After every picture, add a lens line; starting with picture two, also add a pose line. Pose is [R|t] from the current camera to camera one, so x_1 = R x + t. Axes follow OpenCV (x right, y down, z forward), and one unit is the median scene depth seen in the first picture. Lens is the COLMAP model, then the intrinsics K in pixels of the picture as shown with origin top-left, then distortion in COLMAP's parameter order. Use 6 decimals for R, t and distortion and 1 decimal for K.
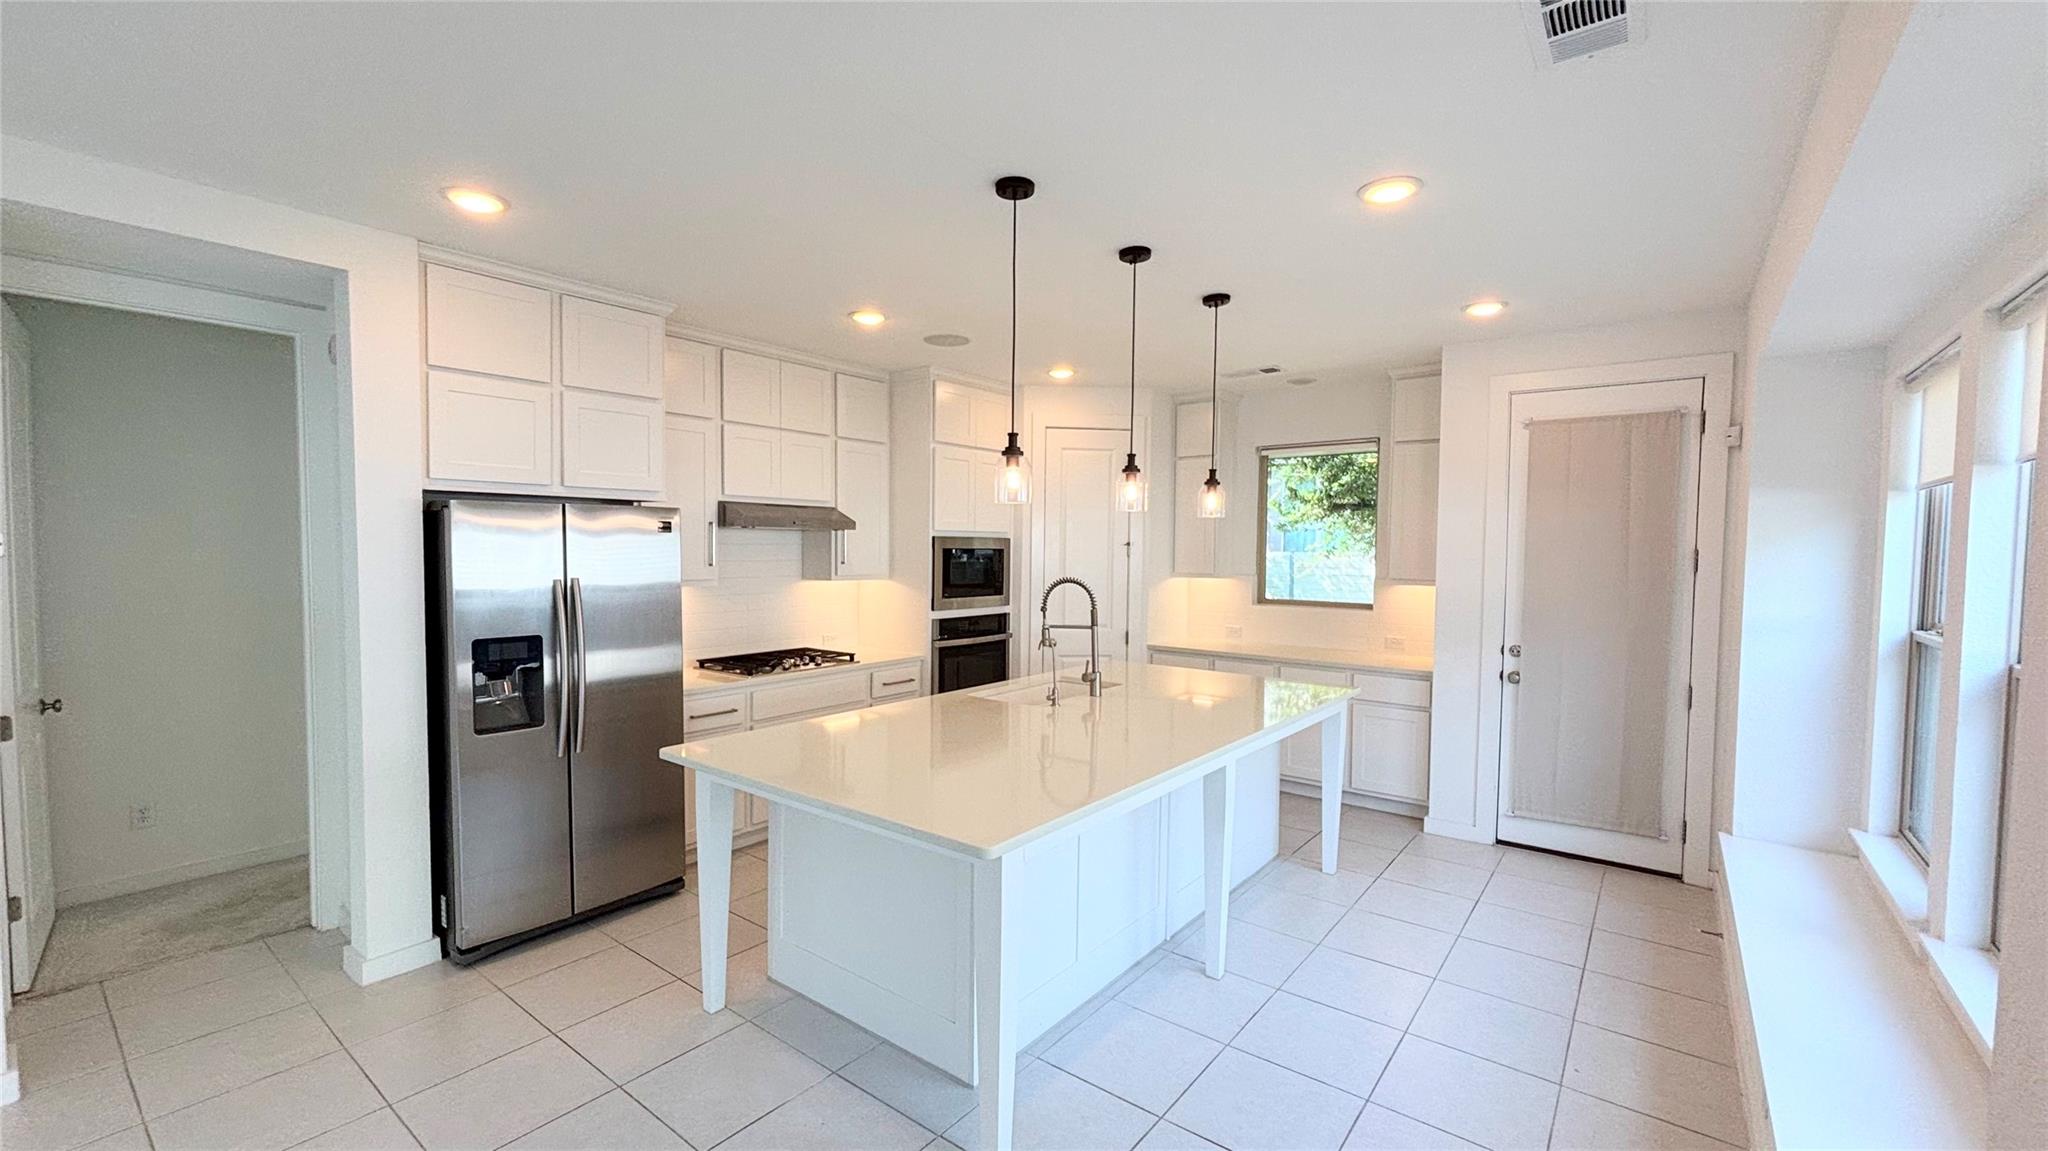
lens RADIAL K [[832.8, 0, 1035.4], [0, 832.8, 584.1], [0, 0, 1]] dist [0.004055, -0.000087]
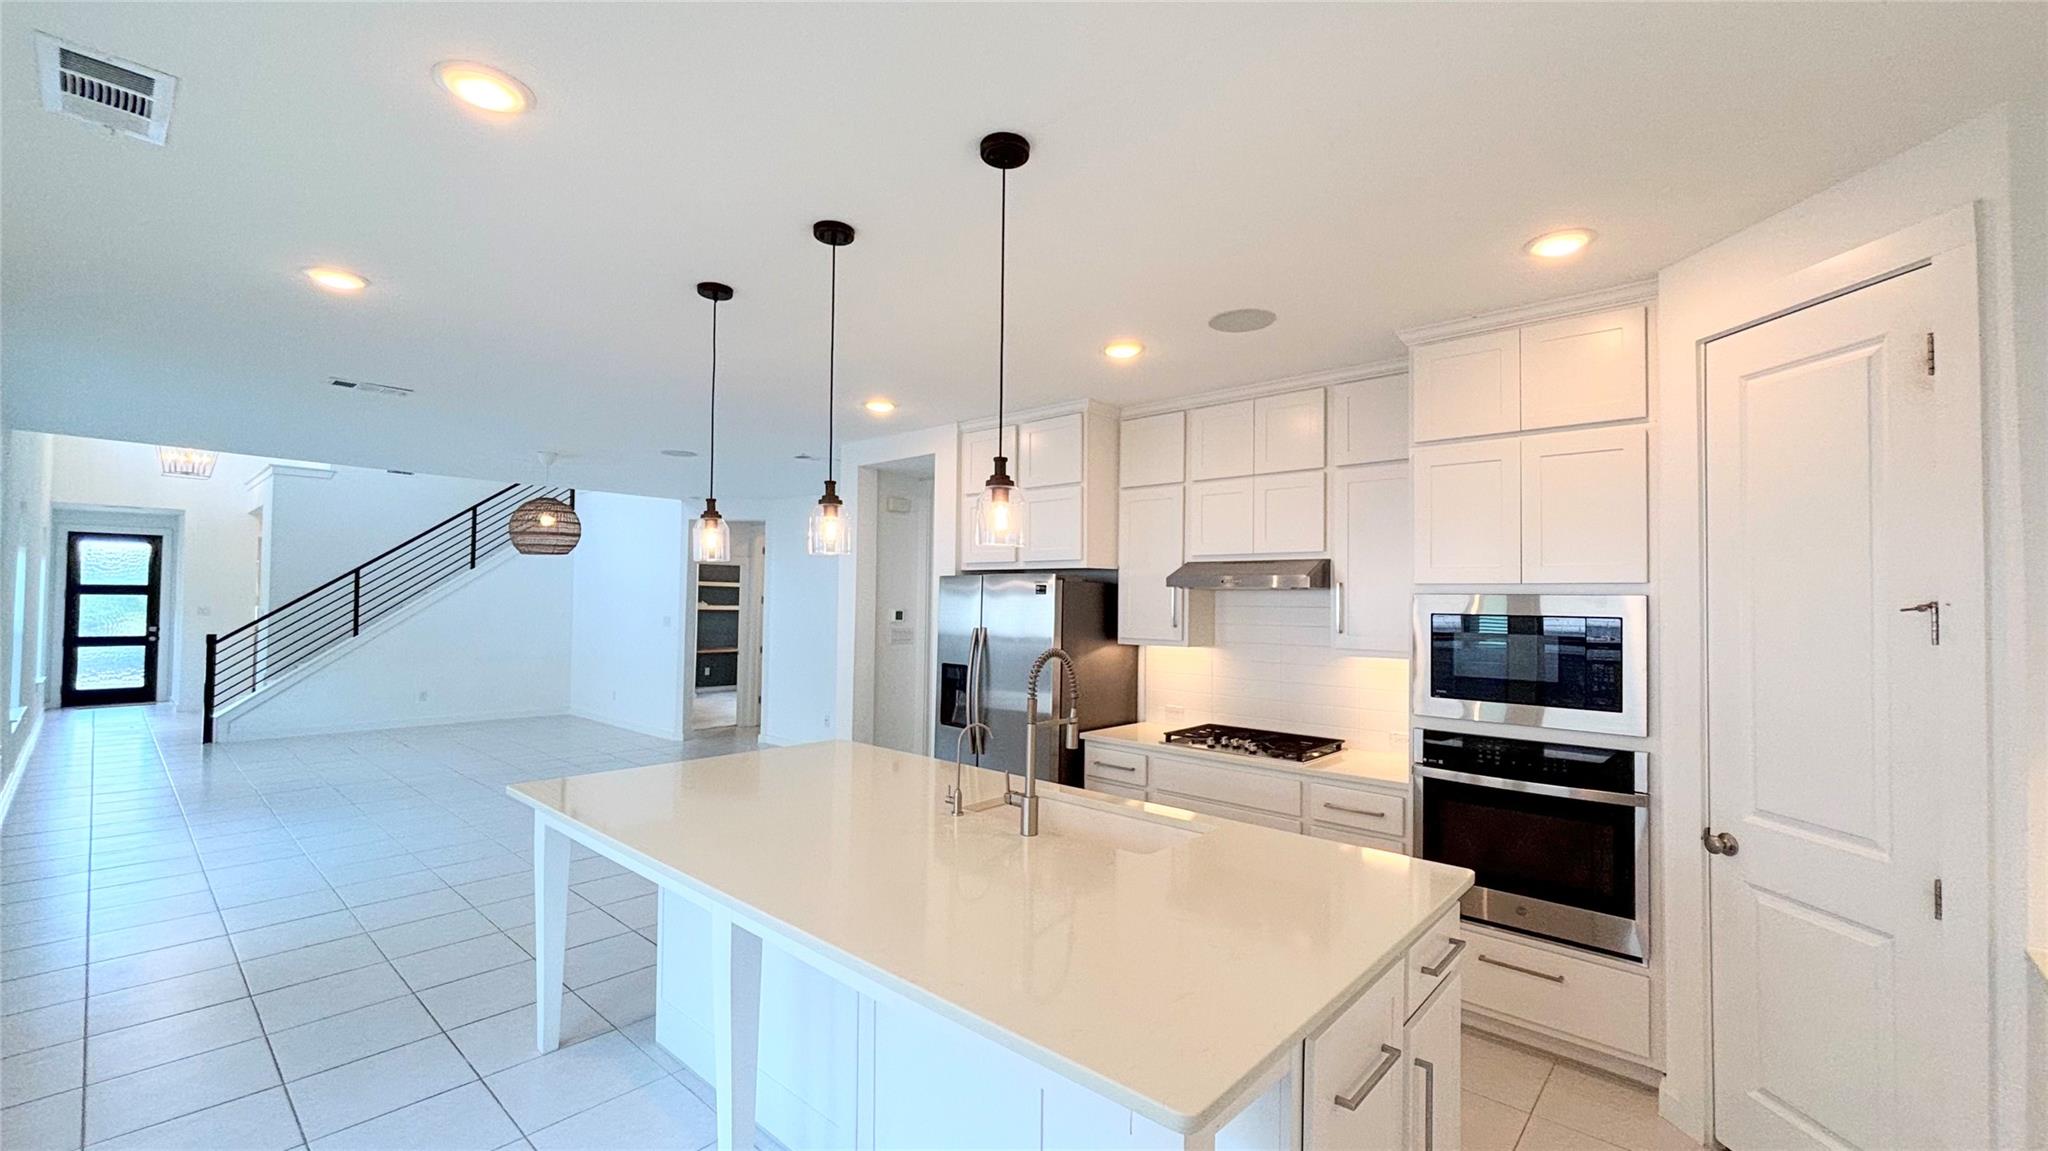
lens RADIAL K [[832.8, 0, 1020.7], [0, 832.8, 577.6], [0, 0, 1]] dist [0.004055, -0.000087]
pose [[-0.098154, -0.036967, -0.994484, 0.594309], [-0.062462, 0.997568, -0.030917, -0.036190], [0.993209, 0.059082, -0.100224, 0.858694]]
